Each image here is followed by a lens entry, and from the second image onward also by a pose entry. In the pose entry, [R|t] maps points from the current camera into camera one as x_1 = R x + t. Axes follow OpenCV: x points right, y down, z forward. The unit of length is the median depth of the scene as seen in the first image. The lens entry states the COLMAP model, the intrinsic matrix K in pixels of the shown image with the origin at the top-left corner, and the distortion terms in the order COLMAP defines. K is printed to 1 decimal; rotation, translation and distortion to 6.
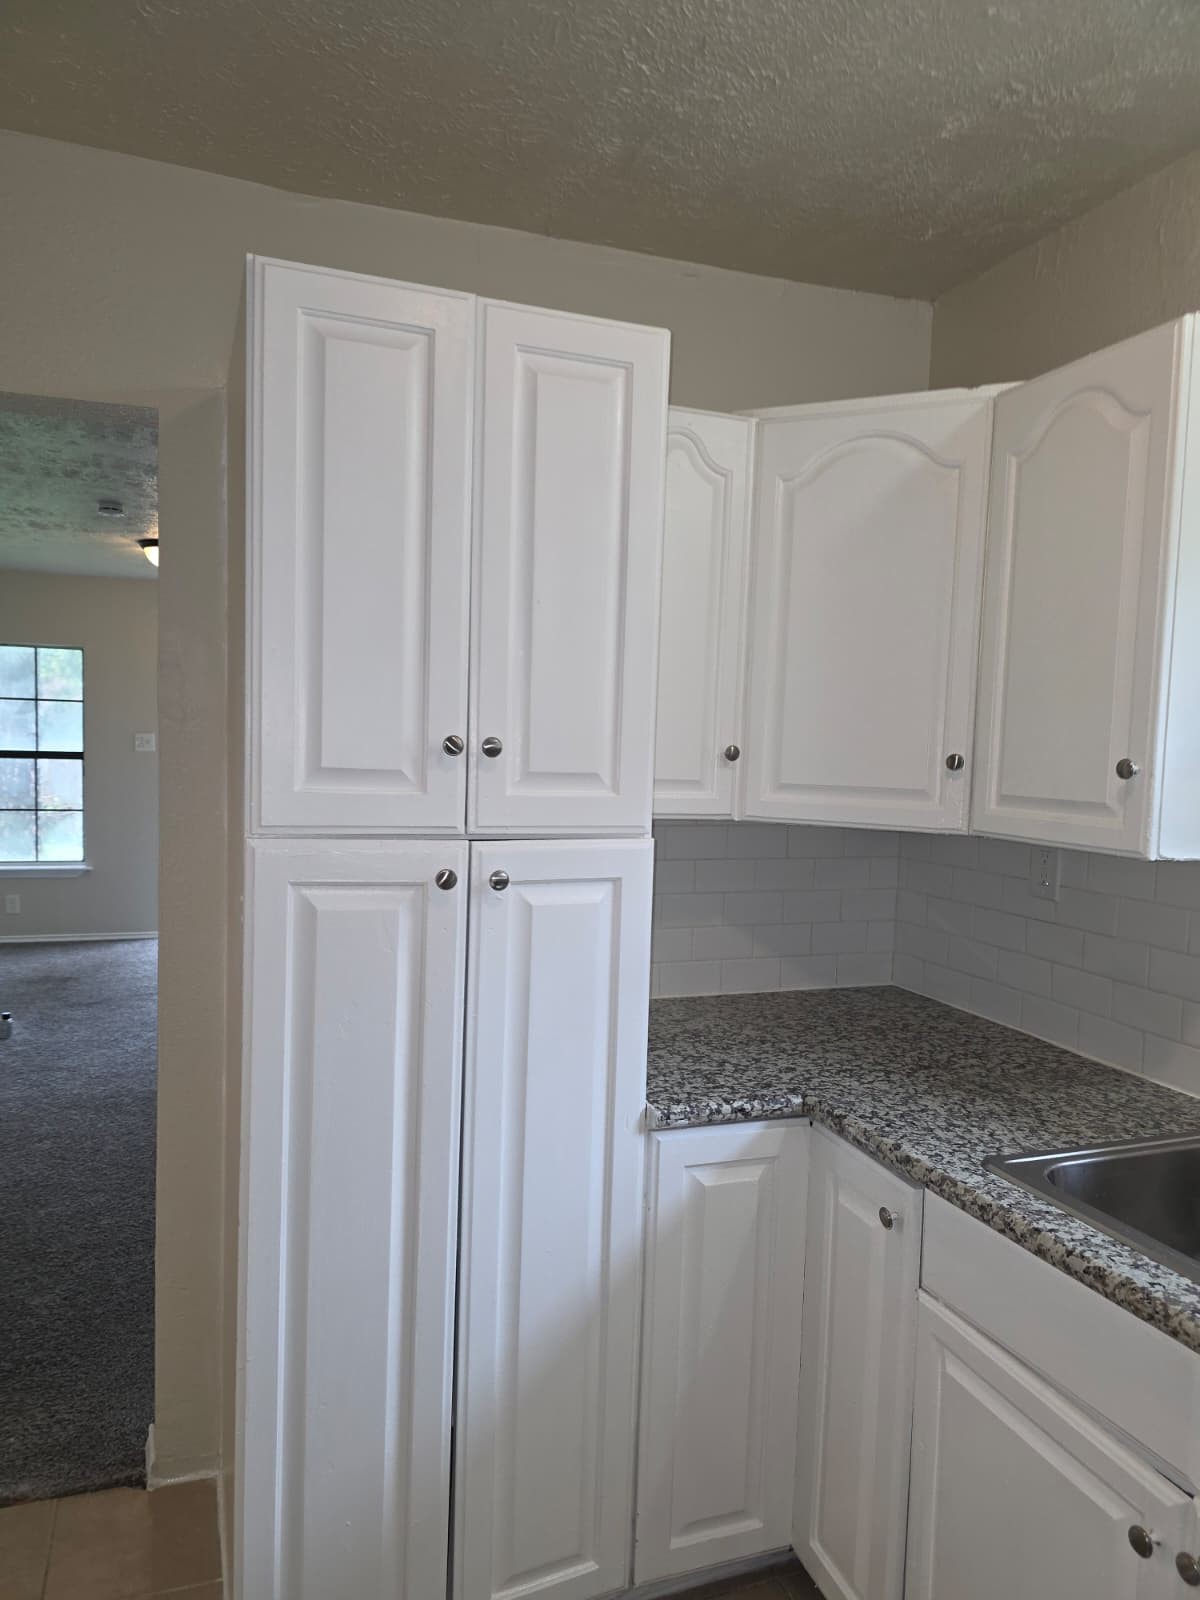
lens RADIAL K [[1092.1, 0, 576.3], [0, 1092.1, 804.5], [0, 0, 1]] dist [0.036420, -0.041756]
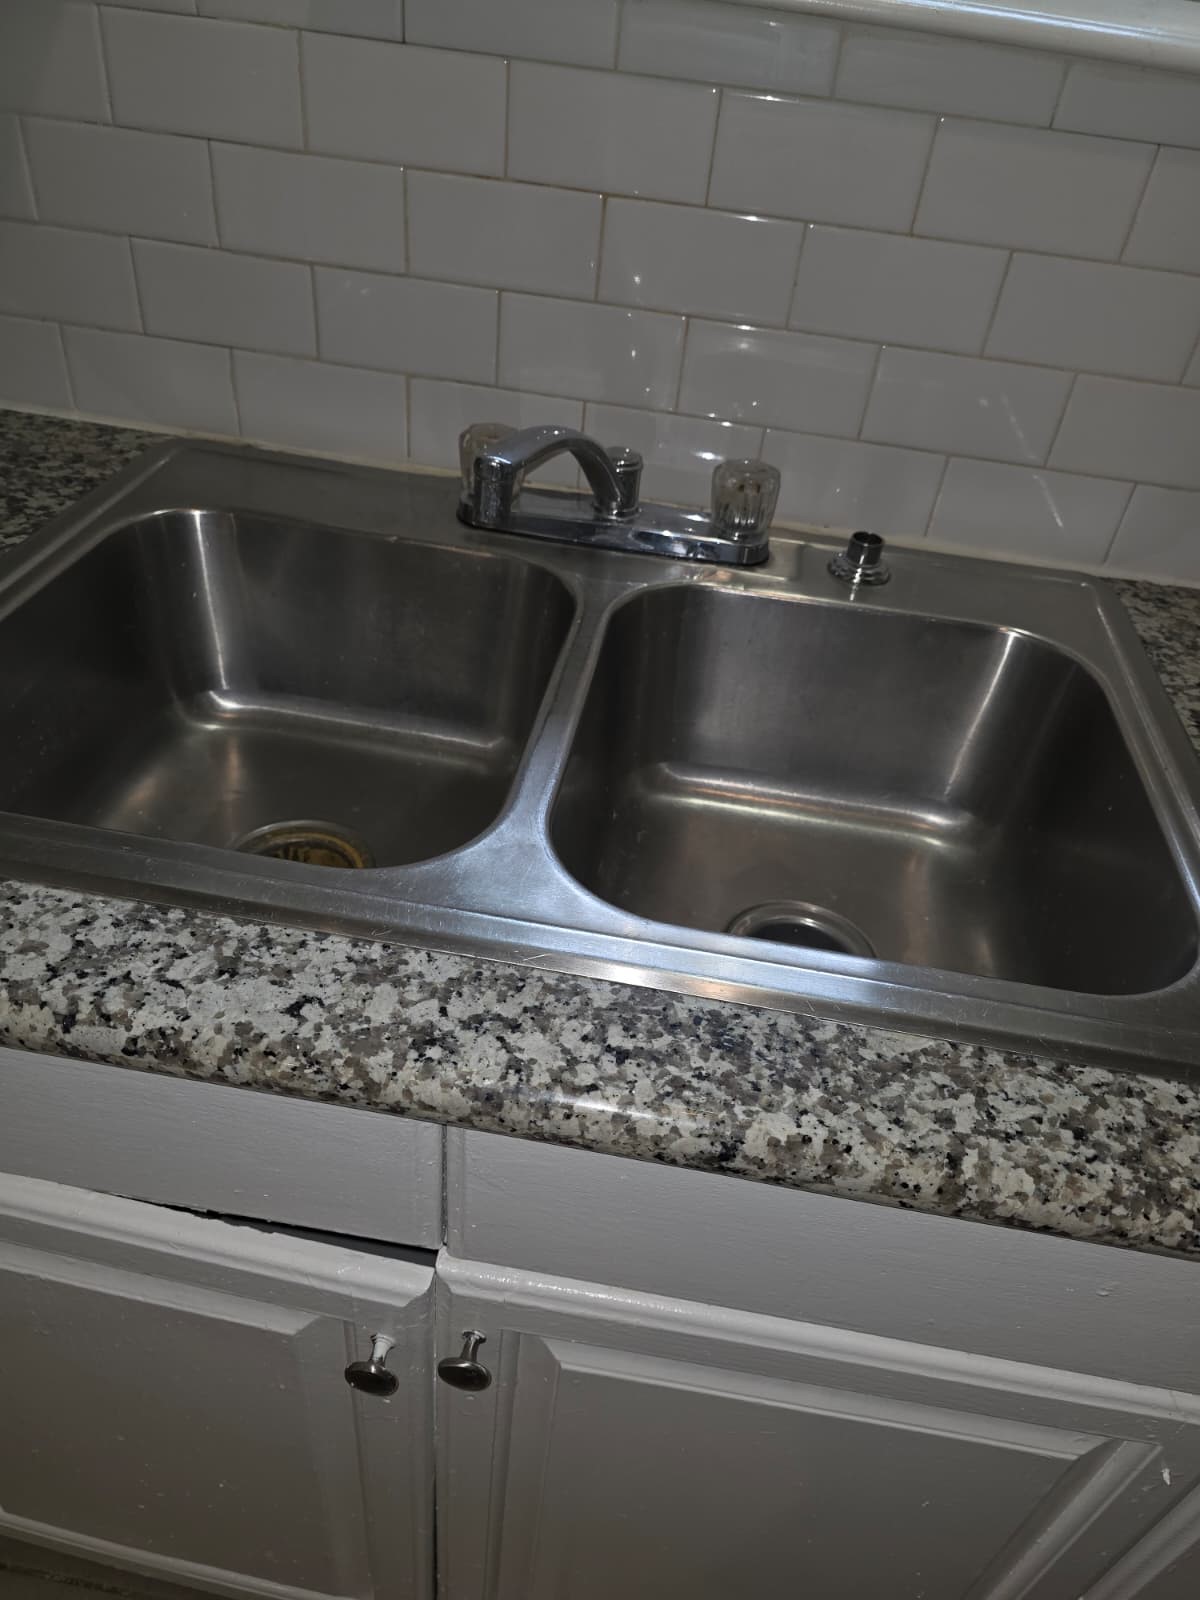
lens RADIAL K [[1111.2, 0, 606.3], [0, 1111.2, 833.3], [0, 0, 1]] dist [0.006165, 0.001489]
pose [[0.478568, -0.534267, 0.696801, 0.210175], [-0.034038, 0.781693, 0.622734, 0.079698], [-0.877390, -0.321739, 0.355908, 0.497686]]
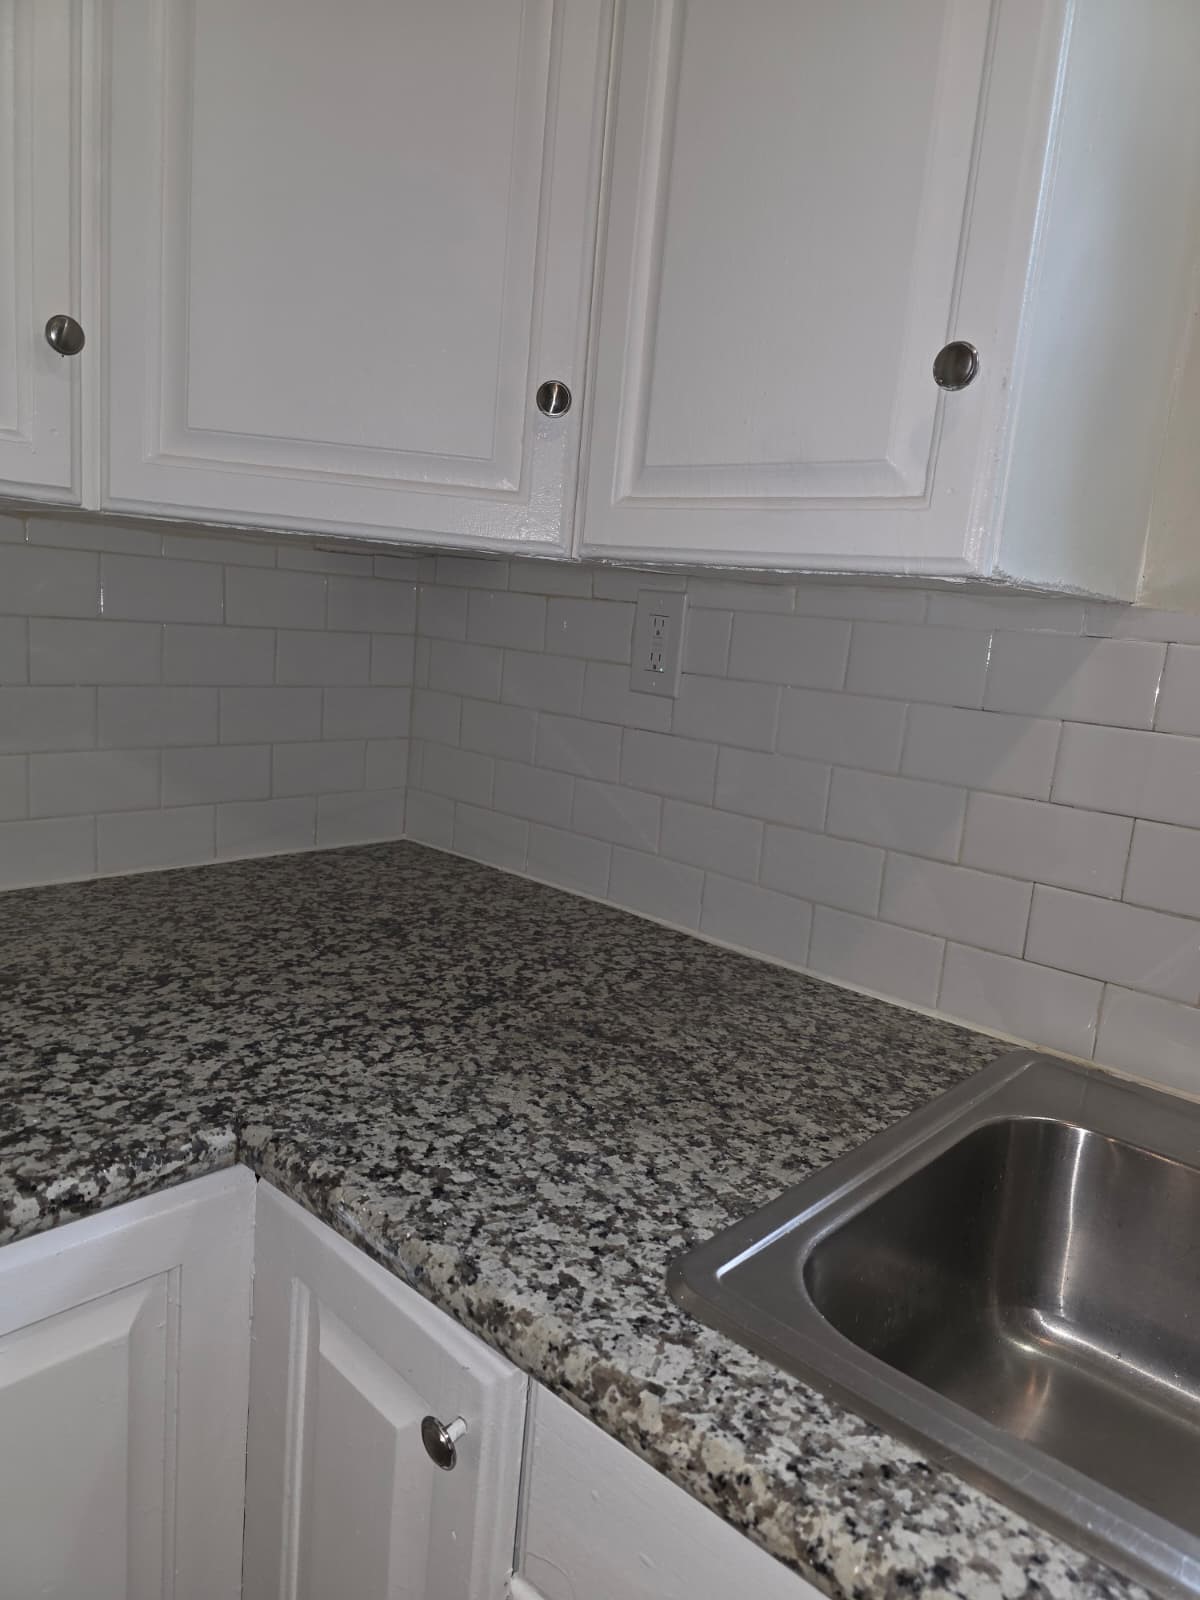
lens RADIAL K [[1092.1, 0, 576.3], [0, 1092.1, 804.5], [0, 0, 1]] dist [0.036420, -0.041756]
pose [[0.893290, -0.038447, 0.447834, 0.132445], [-0.027529, 0.989785, 0.139886, 0.074937], [-0.448637, -0.137287, 0.883107, 0.555834]]
